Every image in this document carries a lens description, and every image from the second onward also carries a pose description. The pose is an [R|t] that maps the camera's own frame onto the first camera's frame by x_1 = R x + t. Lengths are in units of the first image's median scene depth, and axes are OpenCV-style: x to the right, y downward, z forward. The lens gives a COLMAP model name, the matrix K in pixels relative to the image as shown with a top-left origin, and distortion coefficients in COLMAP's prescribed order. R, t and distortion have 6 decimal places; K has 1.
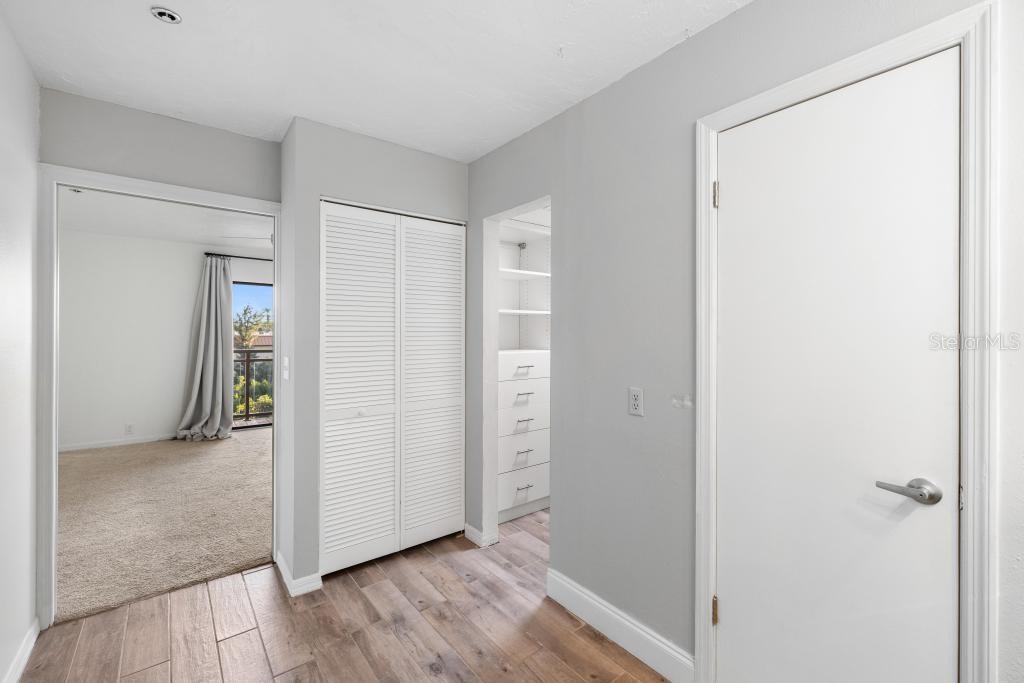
lens RADIAL K [[429.2, 0, 514.7], [0, 429.2, 334.8], [0, 0, 1]] dist [0.001452, 0.000319]
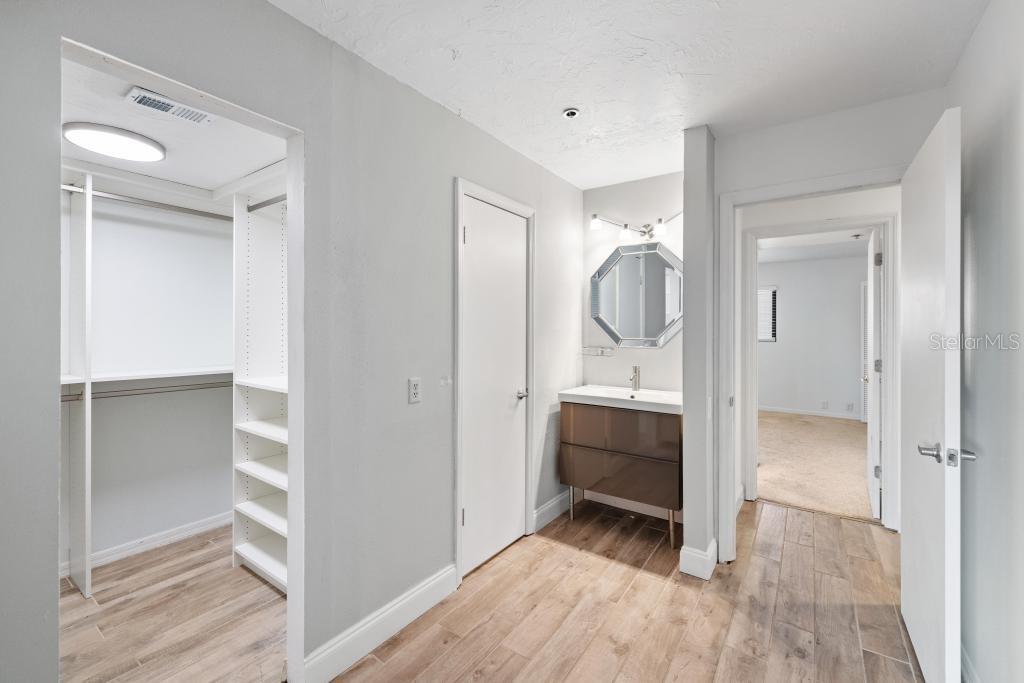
lens RADIAL K [[429.2, 0, 514.7], [0, 429.2, 334.8], [0, 0, 1]] dist [0.001452, 0.000319]
pose [[-0.282931, -0.010664, 0.959081, -0.900742], [-0.003300, 0.999943, 0.010145, 0.000418], [-0.959135, -0.000295, -0.282950, 1.132203]]
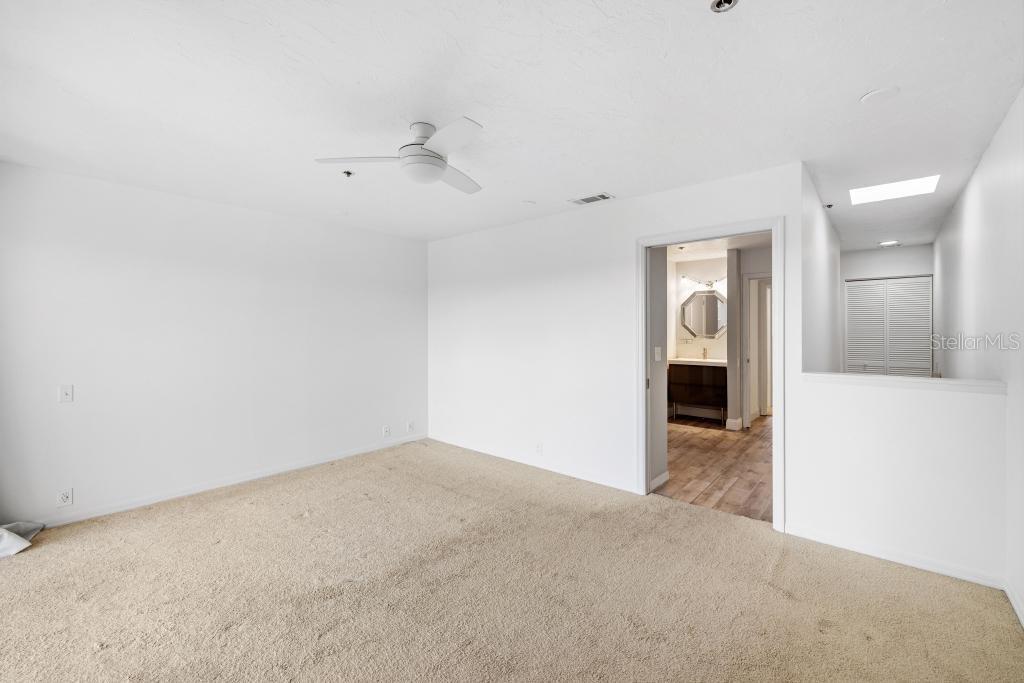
lens RADIAL K [[429.2, 0, 514.7], [0, 429.2, 334.8], [0, 0, 1]] dist [0.001452, 0.000319]
pose [[-0.195692, -0.002560, 0.980662, -2.813120], [-0.003322, 0.999993, 0.001947, 0.030902], [-0.980660, -0.002876, -0.195699, 2.596960]]
